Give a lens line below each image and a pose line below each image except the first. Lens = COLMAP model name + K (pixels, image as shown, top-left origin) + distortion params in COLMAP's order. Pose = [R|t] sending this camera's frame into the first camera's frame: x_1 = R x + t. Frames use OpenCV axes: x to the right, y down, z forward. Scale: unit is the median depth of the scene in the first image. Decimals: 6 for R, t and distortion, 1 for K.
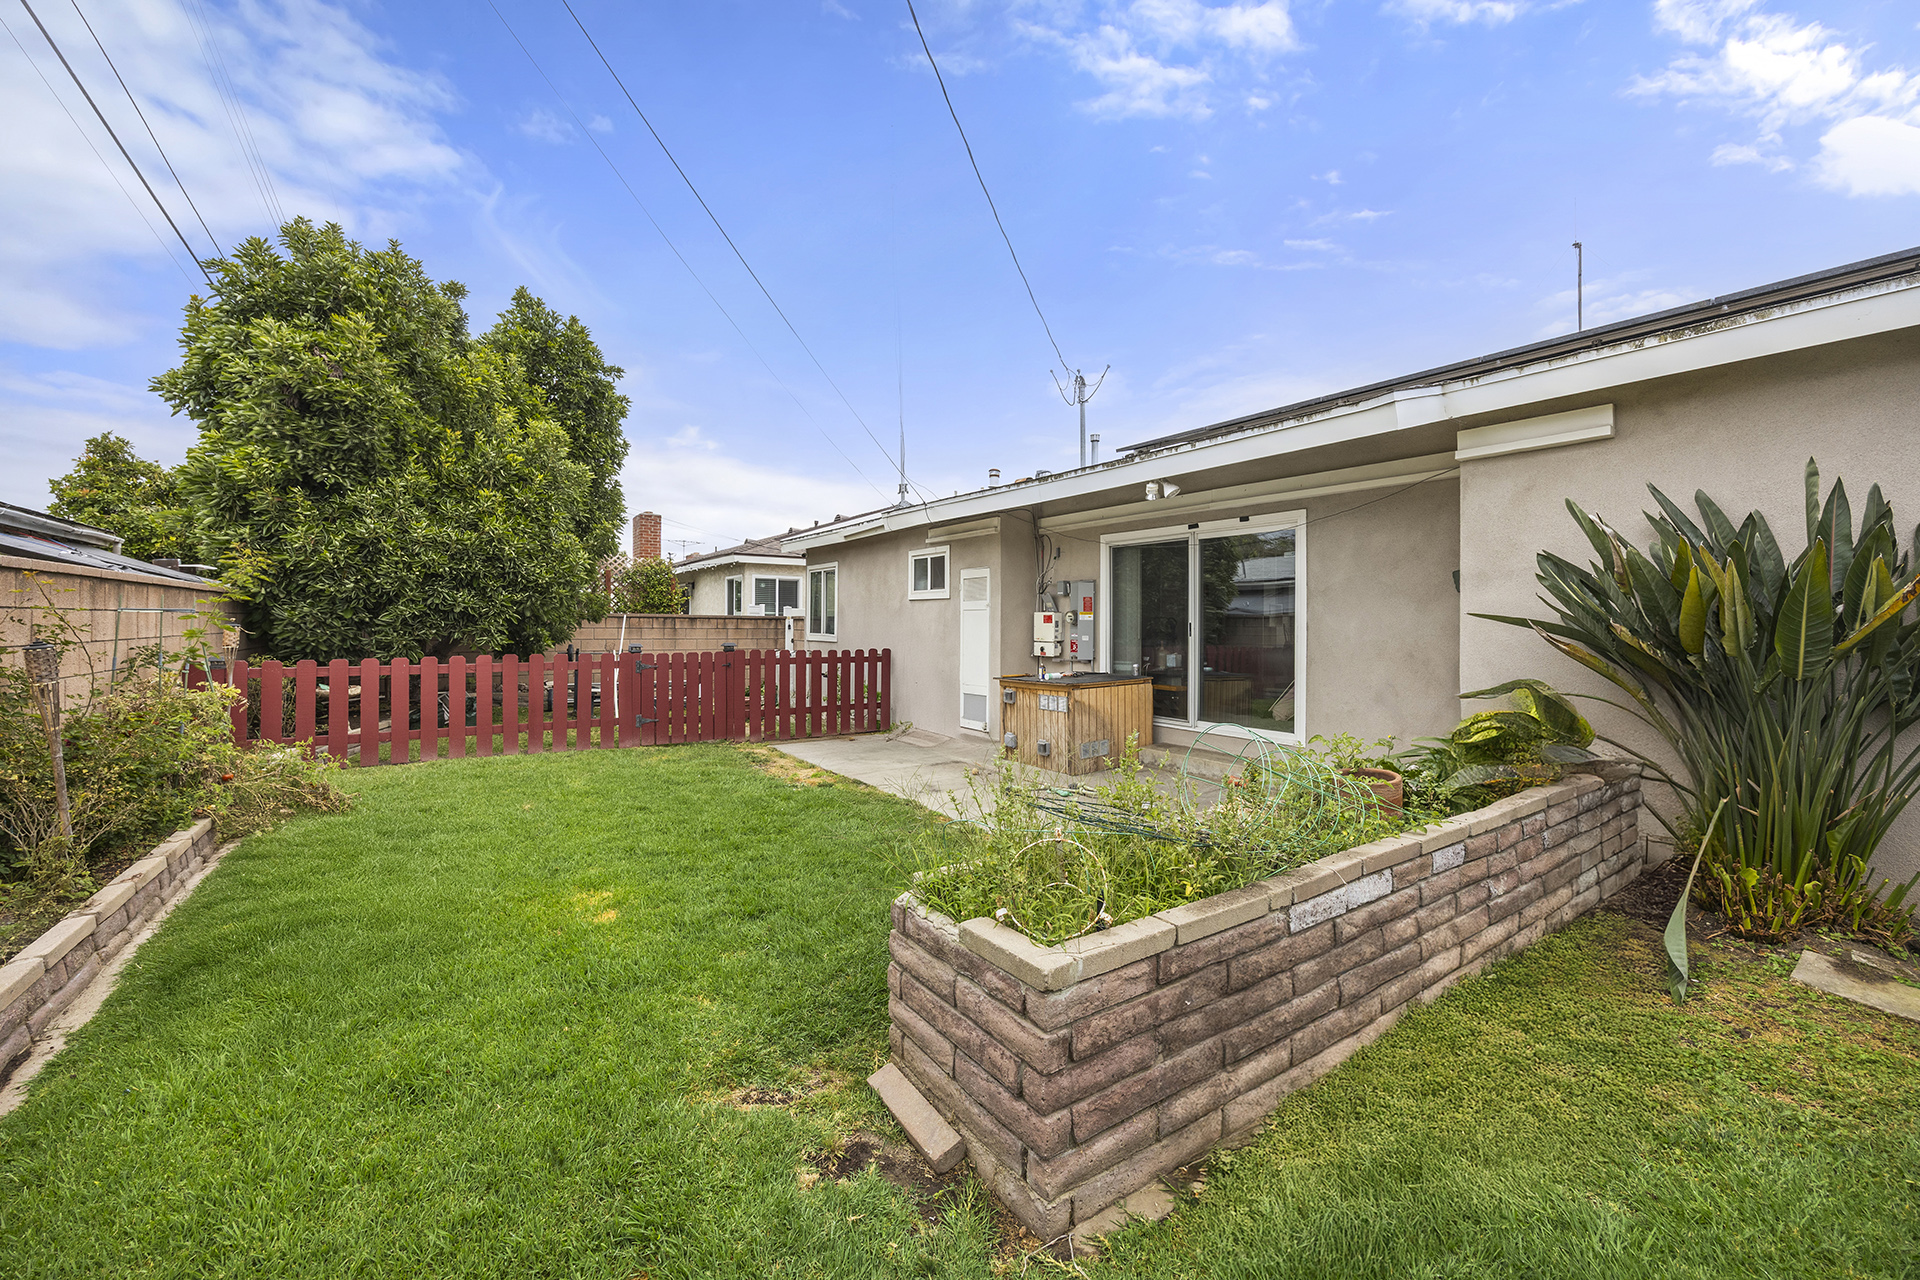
lens RADIAL K [[750.0, 0, 957.7], [0, 750.0, 615.9], [0, 0, 1]] dist [-0.000393, -0.000056]
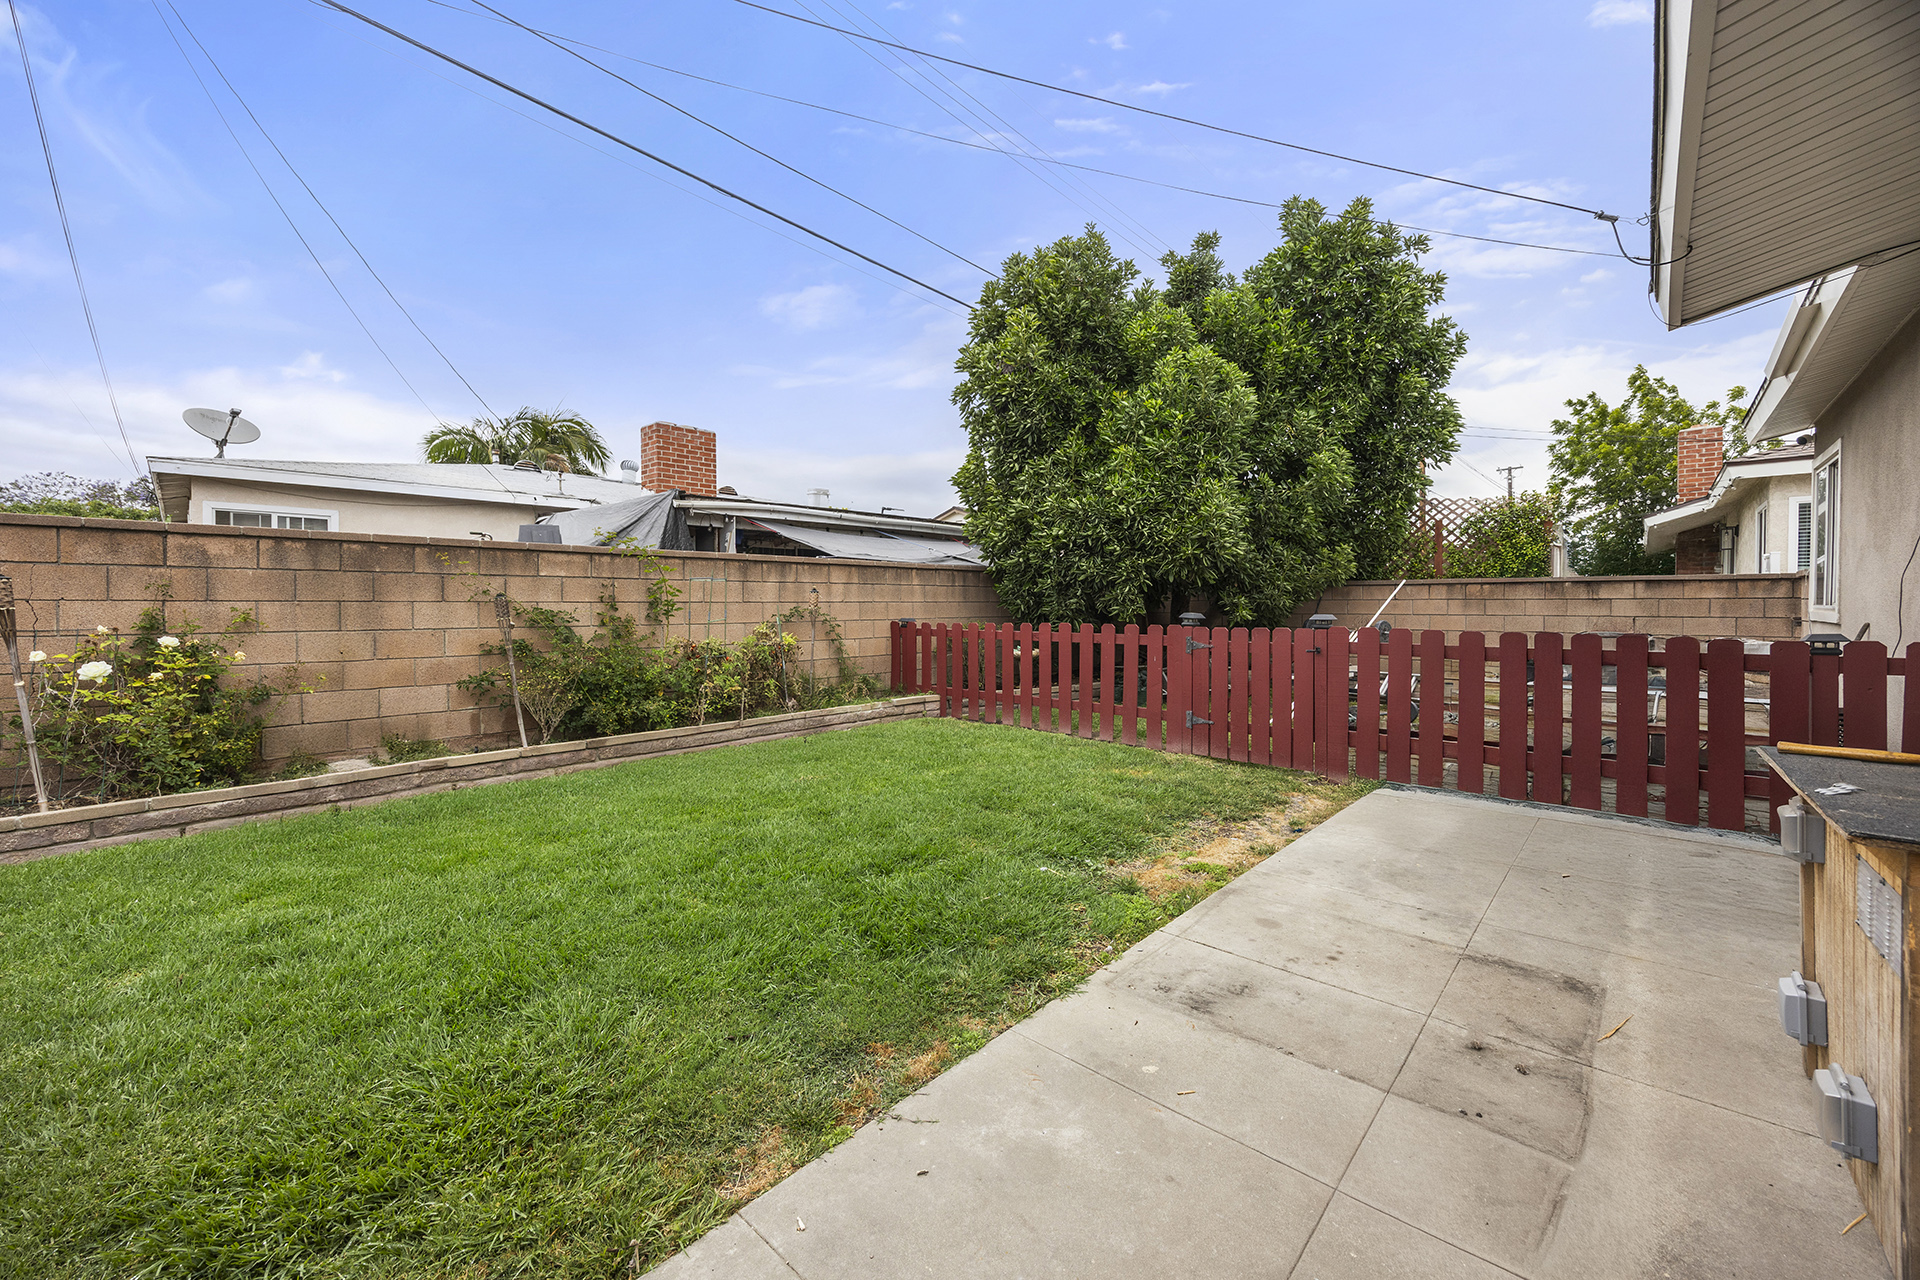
lens RADIAL K [[750.0, 0, 957.7], [0, 750.0, 615.9], [0, 0, 1]] dist [-0.000393, -0.000056]
pose [[0.191556, 0.013727, -0.981386, 0.248481], [0.016413, 0.999718, 0.017187, 0.020479], [0.981345, -0.019399, 0.191276, 0.587135]]
